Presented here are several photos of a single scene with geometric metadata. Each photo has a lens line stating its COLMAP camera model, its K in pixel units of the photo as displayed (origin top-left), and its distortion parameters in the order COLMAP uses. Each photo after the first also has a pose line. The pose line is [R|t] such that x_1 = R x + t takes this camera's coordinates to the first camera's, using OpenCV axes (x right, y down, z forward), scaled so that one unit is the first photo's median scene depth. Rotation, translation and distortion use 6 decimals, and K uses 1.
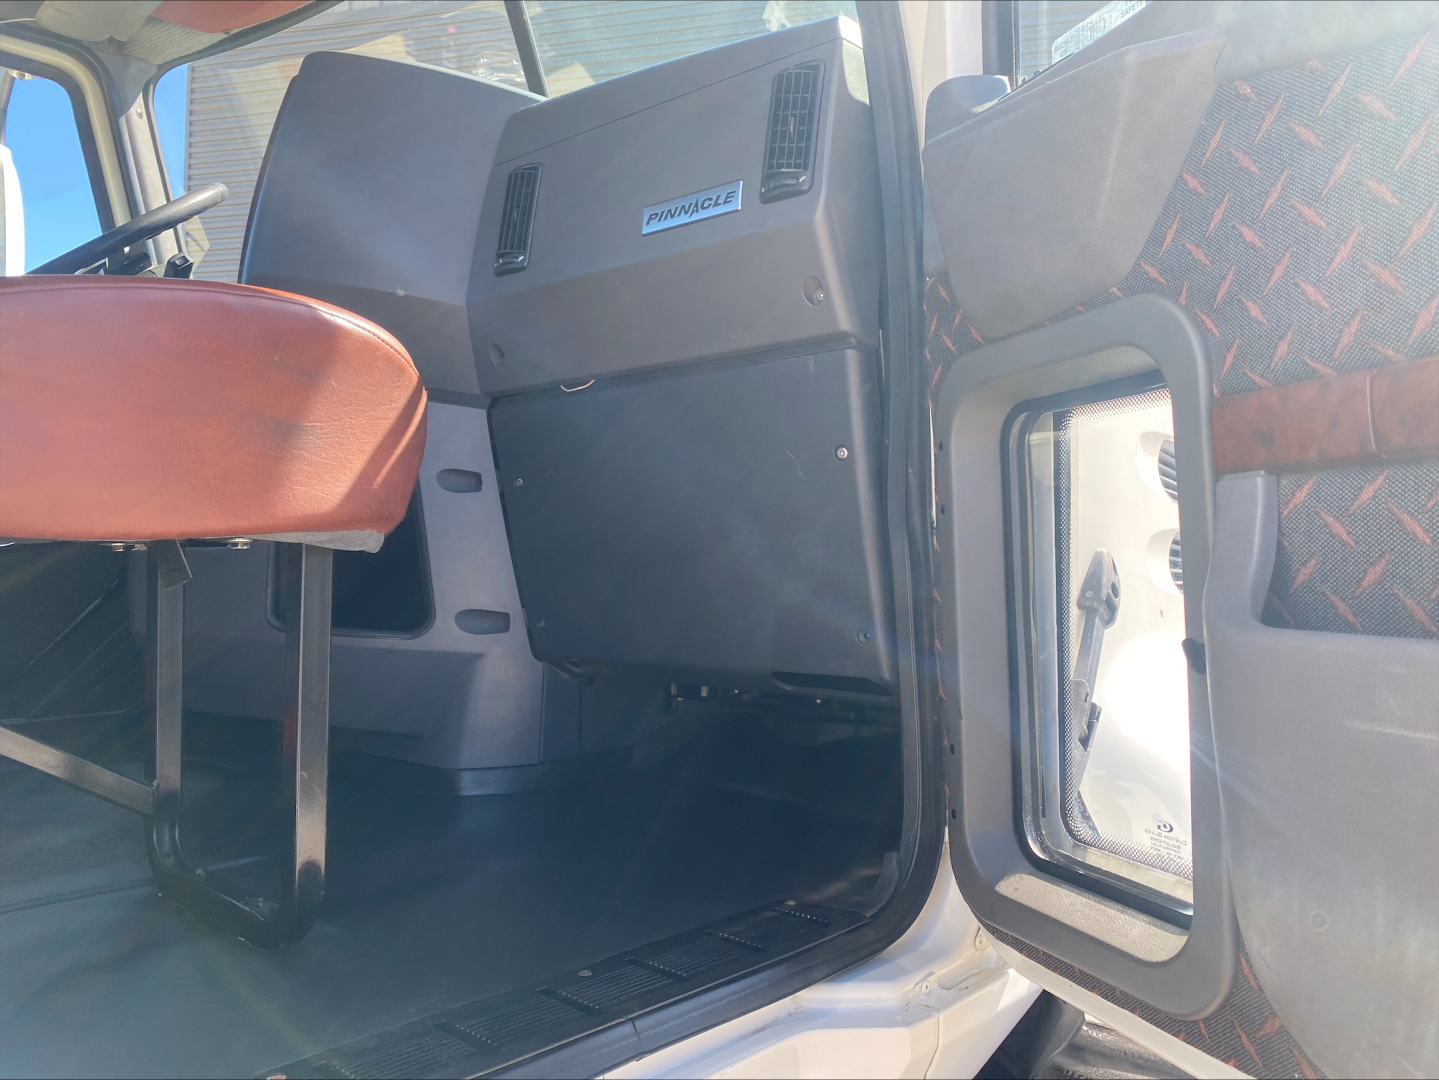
lens RADIAL K [[1101.4, 0, 716.9], [0, 1101.4, 537.9], [0, 0, 1]] dist [0.014414, -0.005537]
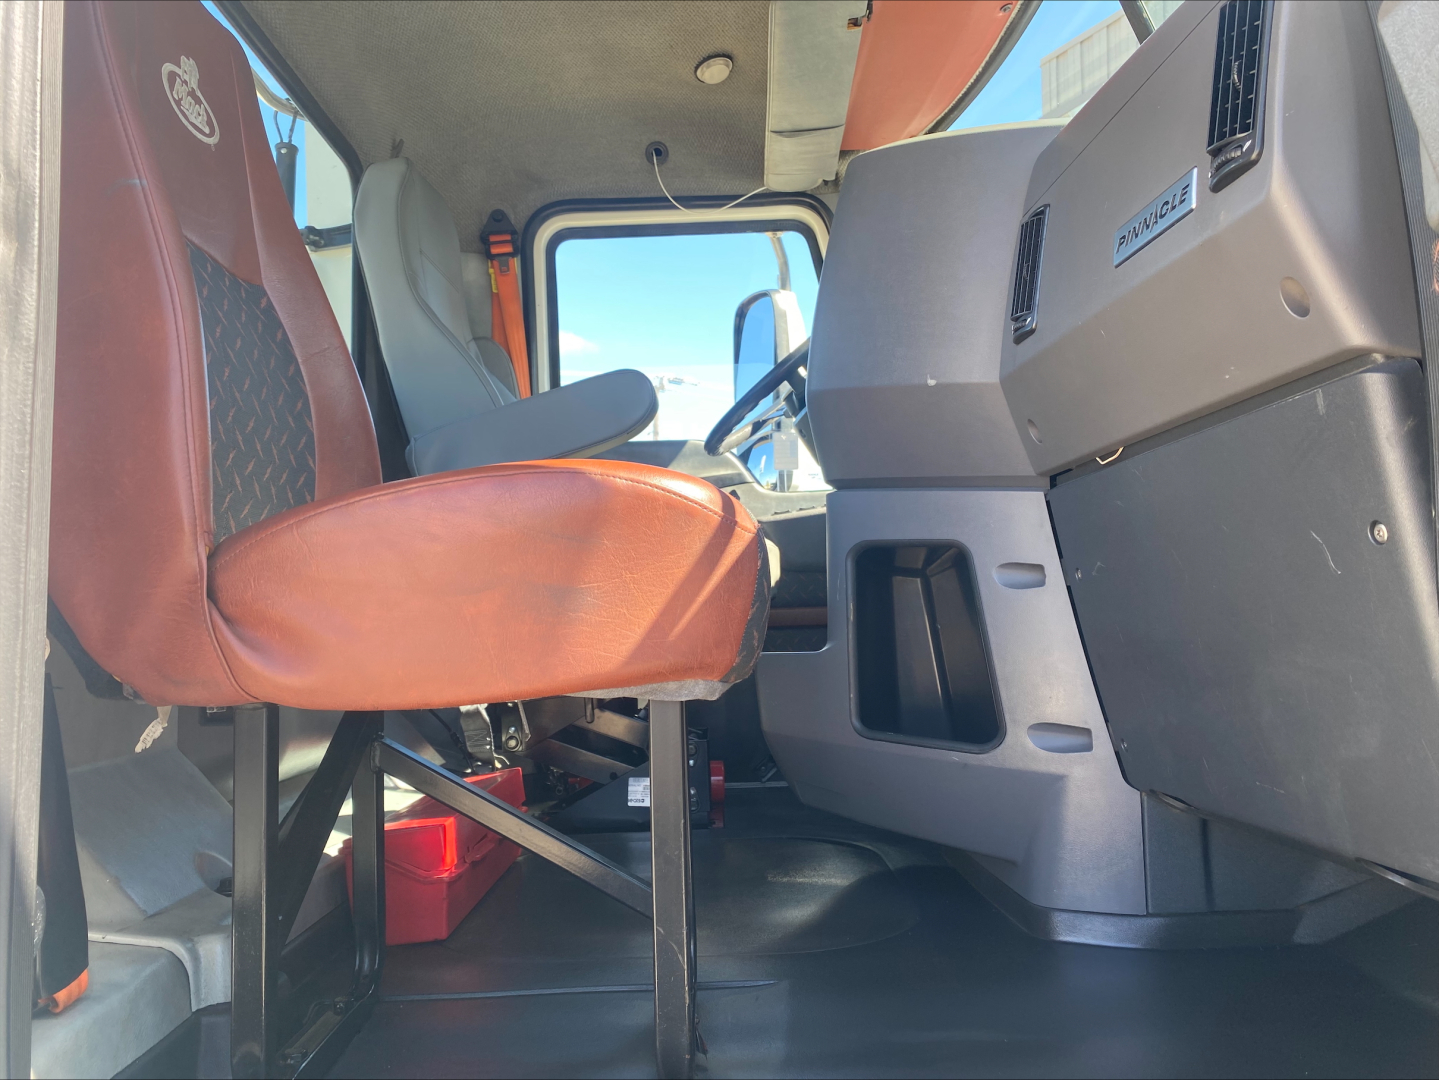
lens RADIAL K [[1110.5, 0, 722.1], [0, 1110.5, 512.3], [0, 0, 1]] dist [0.004433, -0.006360]
pose [[0.675923, -0.091576, -0.731261, 0.275353], [0.053797, 0.995734, -0.074969, -0.051112], [0.735006, 0.011334, 0.677966, 0.235368]]
